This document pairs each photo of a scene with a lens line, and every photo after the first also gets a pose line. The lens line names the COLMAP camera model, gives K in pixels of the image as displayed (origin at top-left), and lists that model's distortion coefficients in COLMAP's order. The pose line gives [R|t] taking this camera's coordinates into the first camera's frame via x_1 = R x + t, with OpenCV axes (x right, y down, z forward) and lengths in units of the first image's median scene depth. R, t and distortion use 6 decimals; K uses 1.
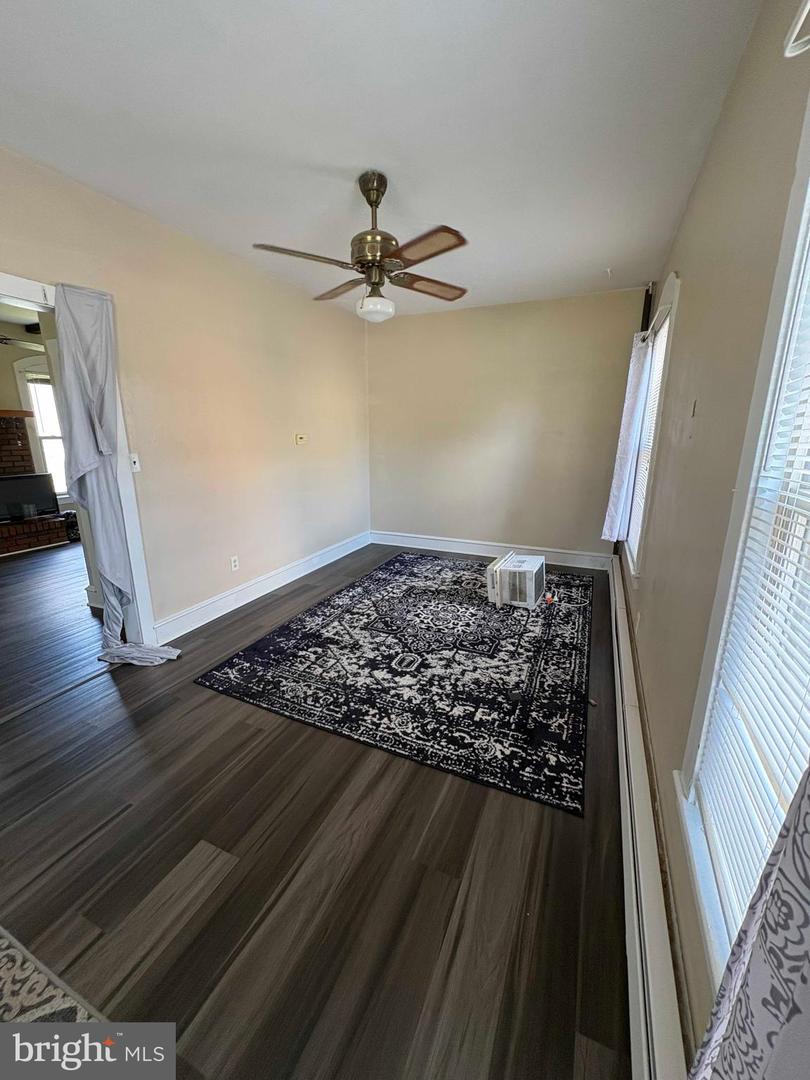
lens RADIAL K [[431.3, 0, 403.3], [0, 431.3, 541.9], [0, 0, 1]] dist [0.002122, 0.000518]
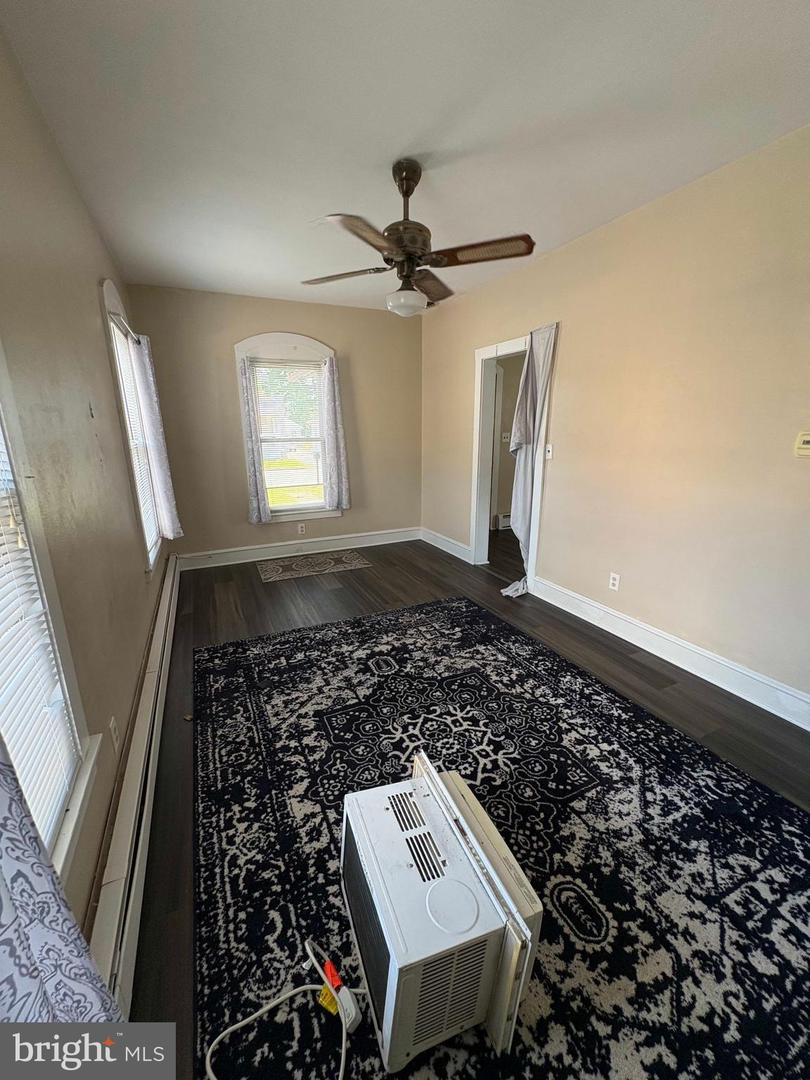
lens RADIAL K [[431.3, 0, 405.6], [0, 431.3, 535.8], [0, 0, 1]] dist [0.002122, 0.000518]
pose [[-0.651842, 0.191873, -0.733680, 0.579224], [-0.184547, 0.898245, 0.398872, -0.350524], [0.735557, 0.395400, -0.550104, 1.329257]]
